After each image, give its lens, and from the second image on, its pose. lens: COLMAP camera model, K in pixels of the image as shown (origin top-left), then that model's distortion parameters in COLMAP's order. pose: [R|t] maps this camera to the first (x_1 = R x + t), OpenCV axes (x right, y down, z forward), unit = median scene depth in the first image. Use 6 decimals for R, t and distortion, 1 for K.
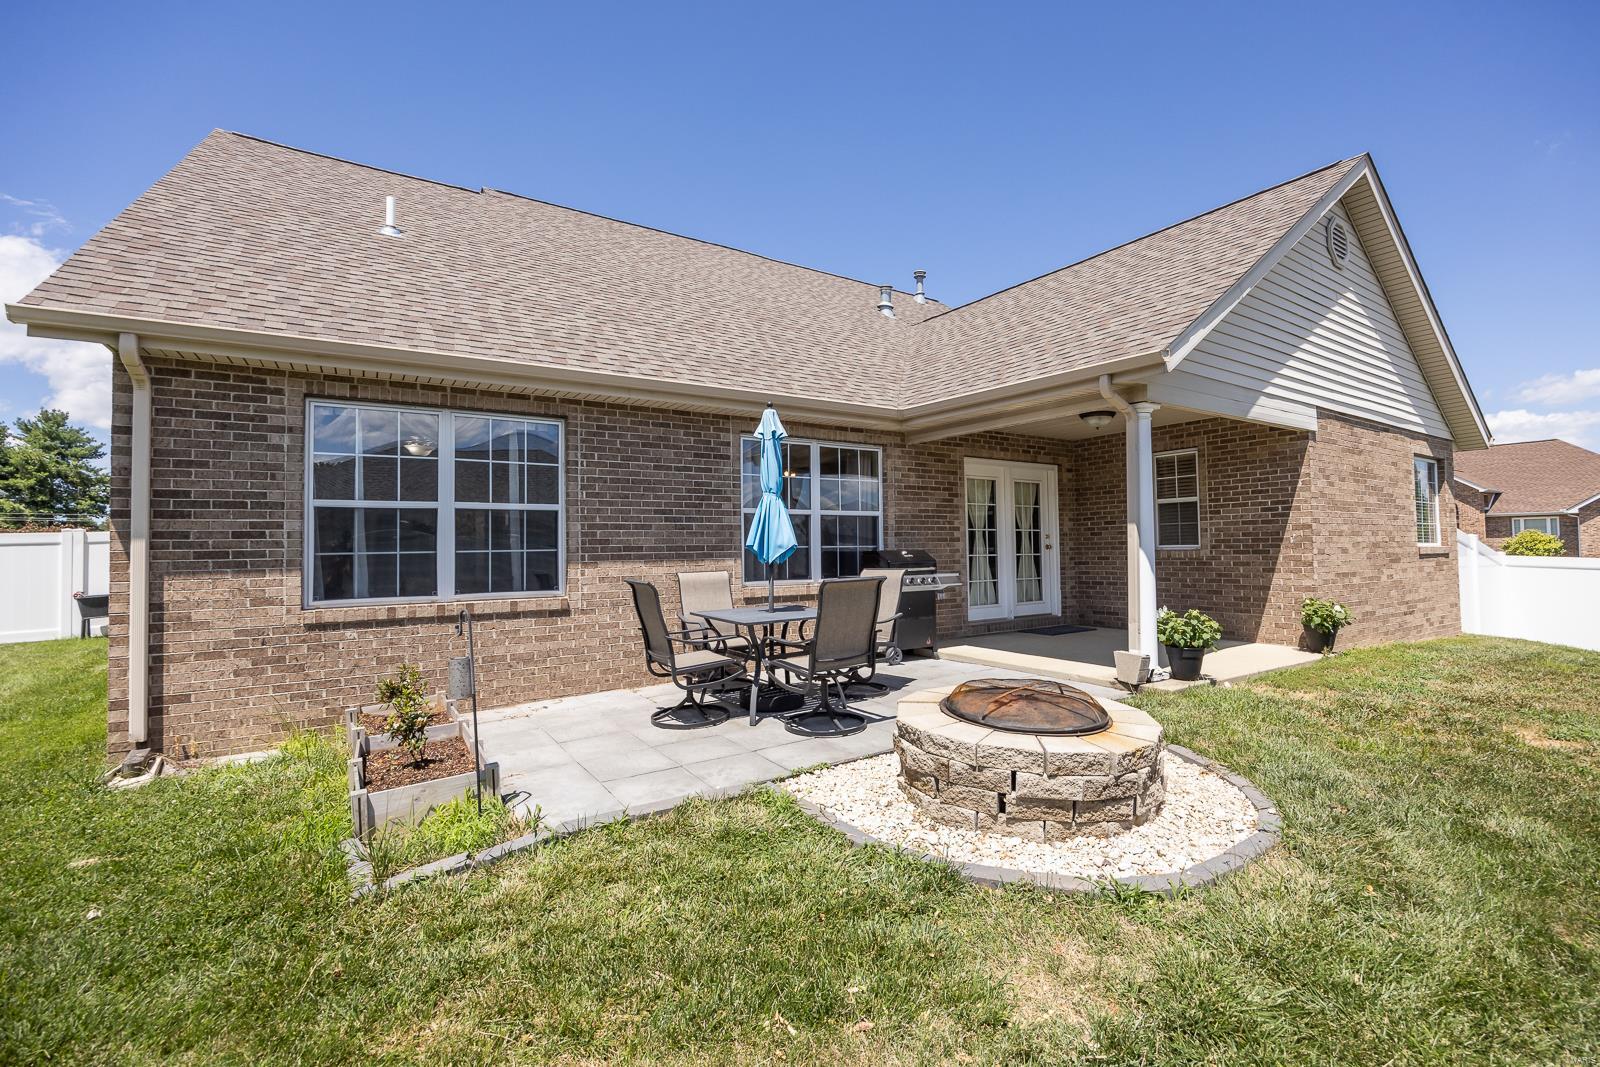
lens RADIAL K [[697.6, 0, 834.5], [0, 697.6, 521.7], [0, 0, 1]] dist [-0.002969, -0.000552]
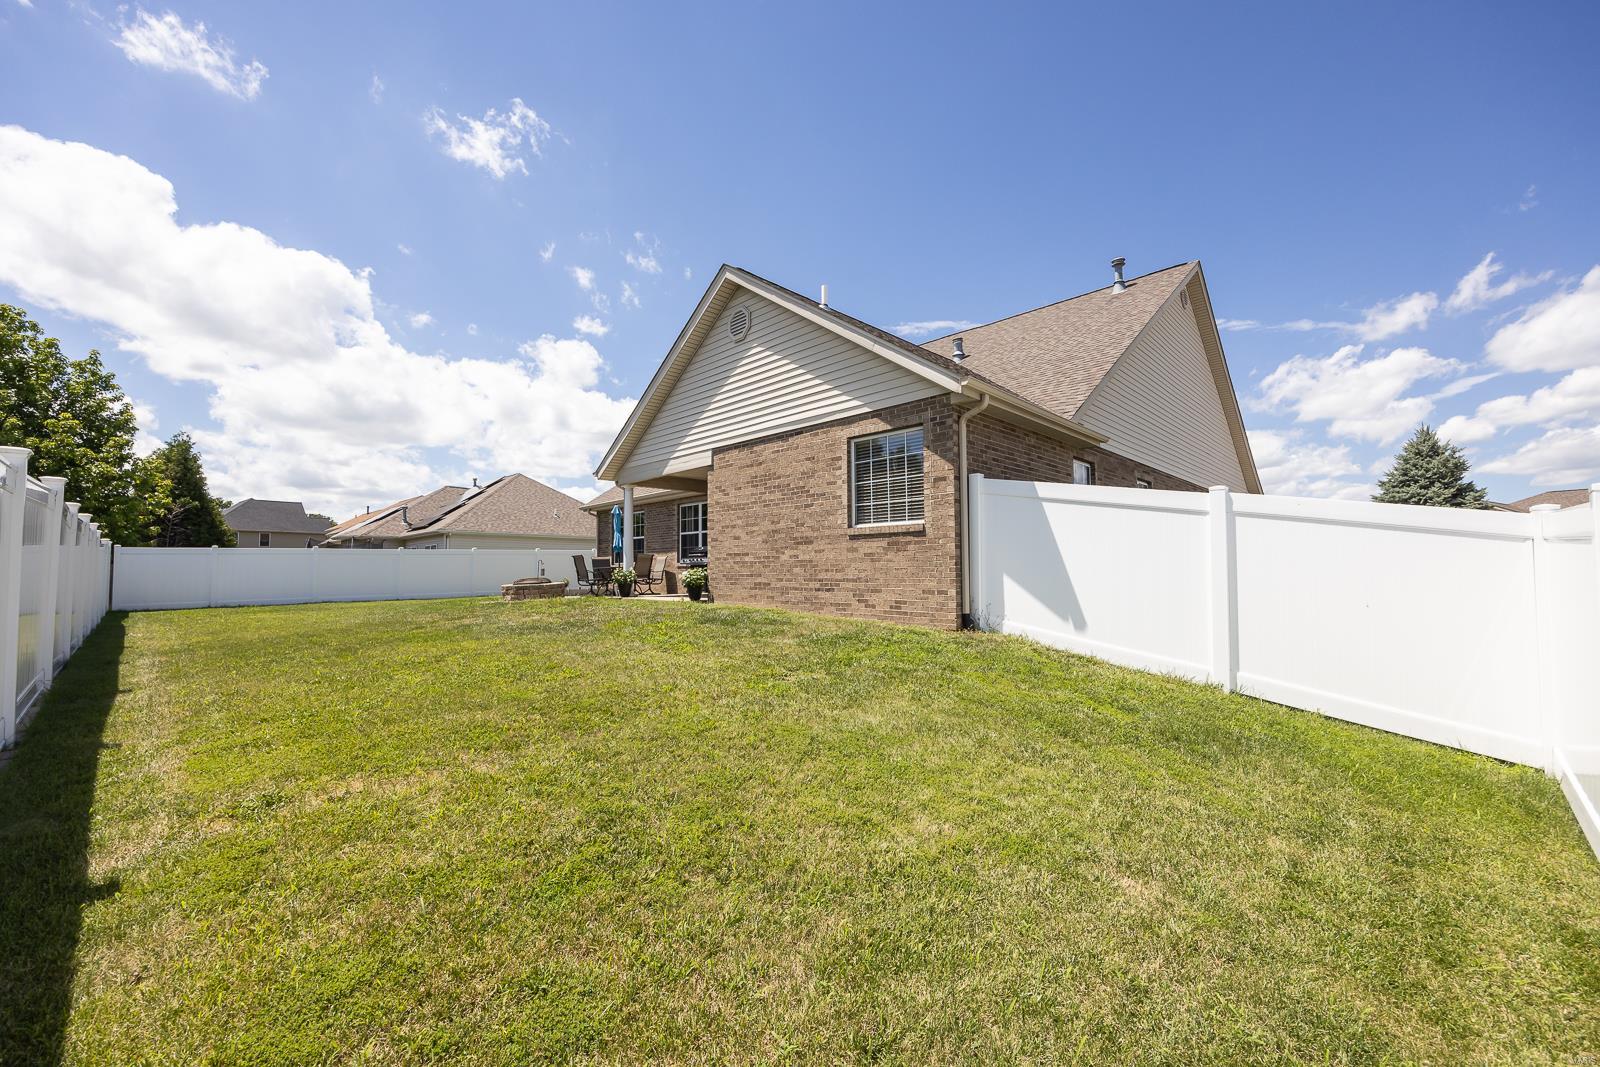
lens RADIAL K [[650.3, 0, 808.9], [0, 650.3, 534.1], [0, 0, 1]] dist [-0.001438, -0.000036]
pose [[0.178017, -0.048607, -0.982826, 2.279806], [0.045466, 0.998119, -0.041128, 0.105039], [0.982976, -0.037364, 0.179892, 0.983795]]
